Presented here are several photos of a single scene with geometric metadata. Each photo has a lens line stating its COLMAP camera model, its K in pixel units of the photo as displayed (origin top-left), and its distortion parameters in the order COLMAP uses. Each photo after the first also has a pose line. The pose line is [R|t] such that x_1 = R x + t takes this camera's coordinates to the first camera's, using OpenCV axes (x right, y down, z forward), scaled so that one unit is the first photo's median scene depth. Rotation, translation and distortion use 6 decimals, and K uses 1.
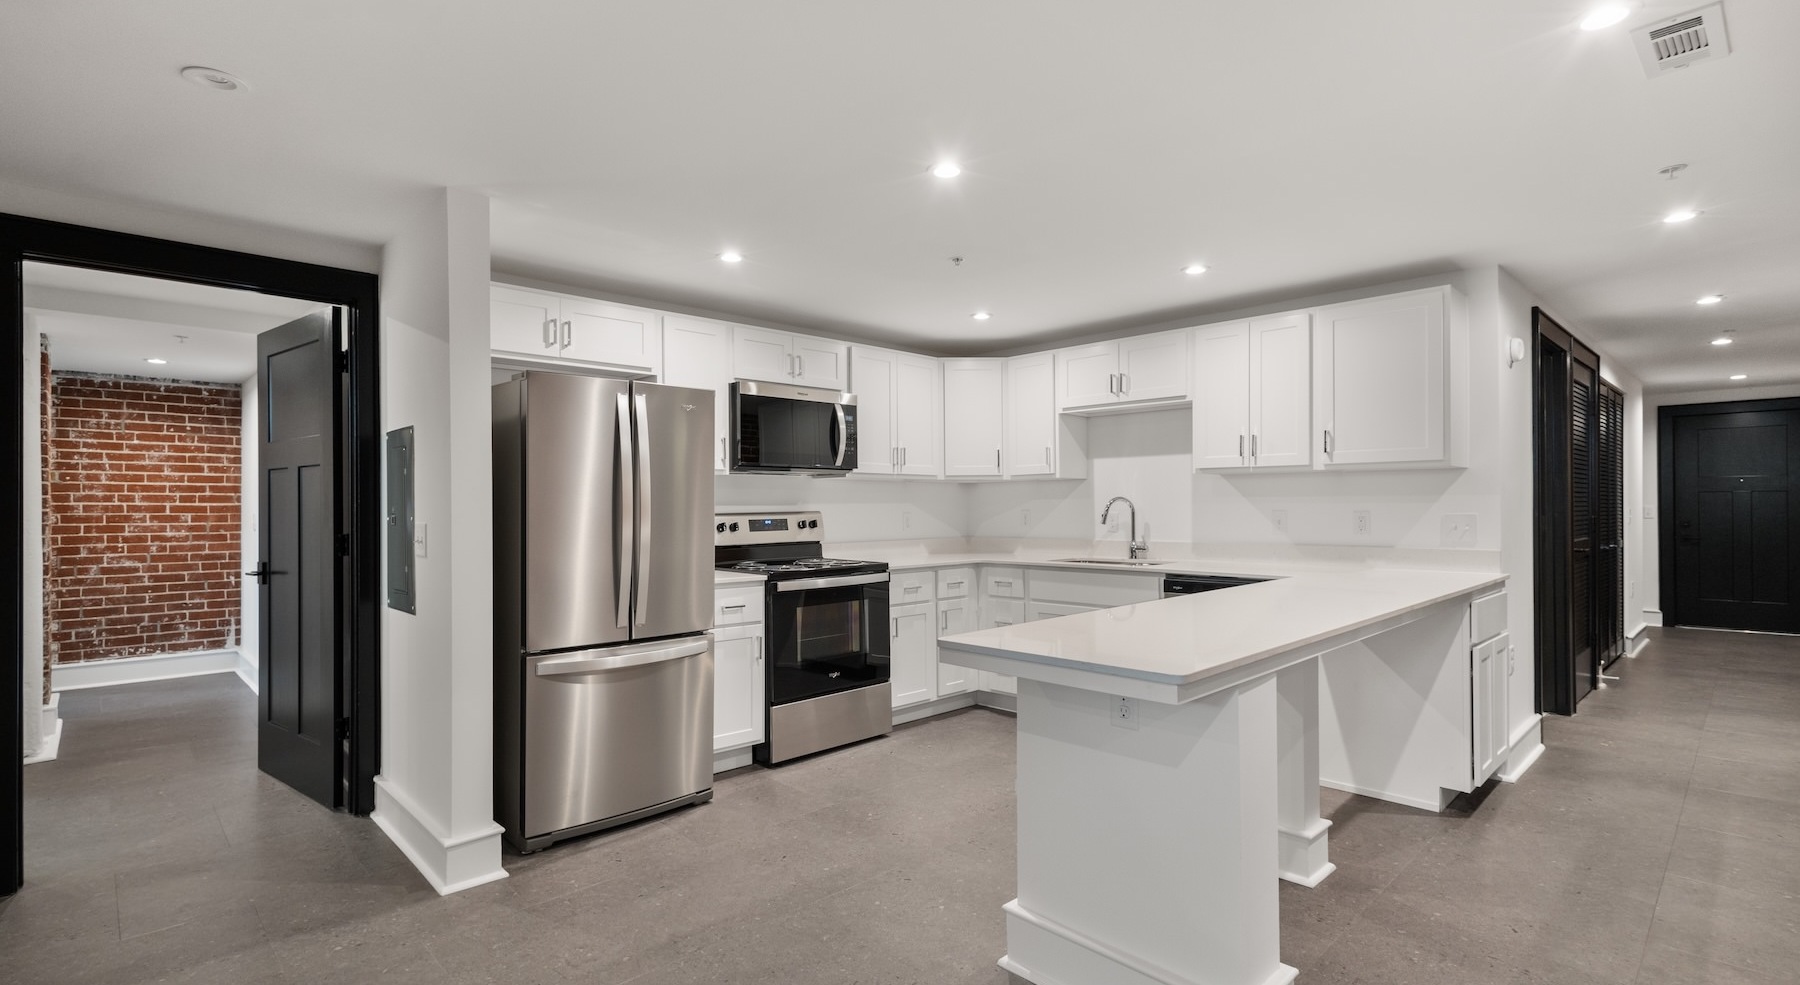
lens RADIAL K [[839.8, 0, 904.2], [0, 839.8, 503.3], [0, 0, 1]] dist [-0.000482, 0.000026]
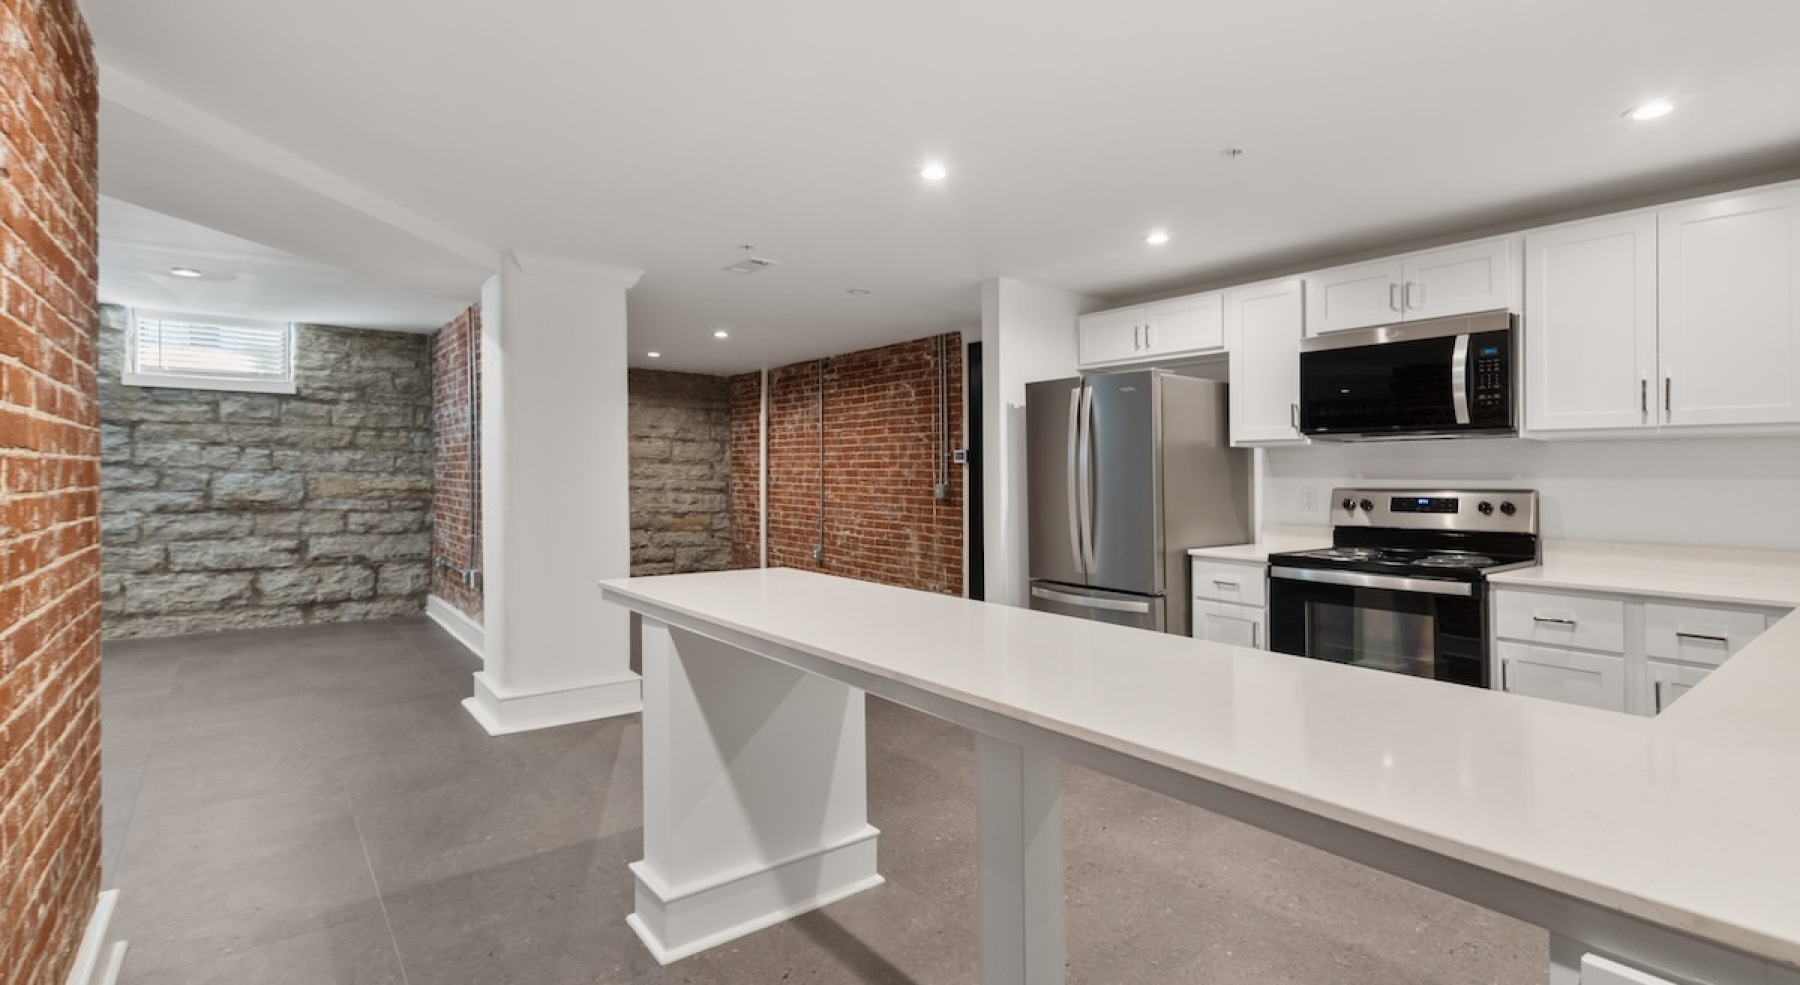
lens RADIAL K [[813.5, 0, 900.0], [0, 813.5, 492.5], [0, 0, 1]] dist [-0.000363, 0.000007]
pose [[-0.098494, 0.027126, -0.994768, 0.646094], [-0.000373, 0.999627, 0.027296, -0.006338], [0.995138, 0.003059, -0.098447, 0.609011]]
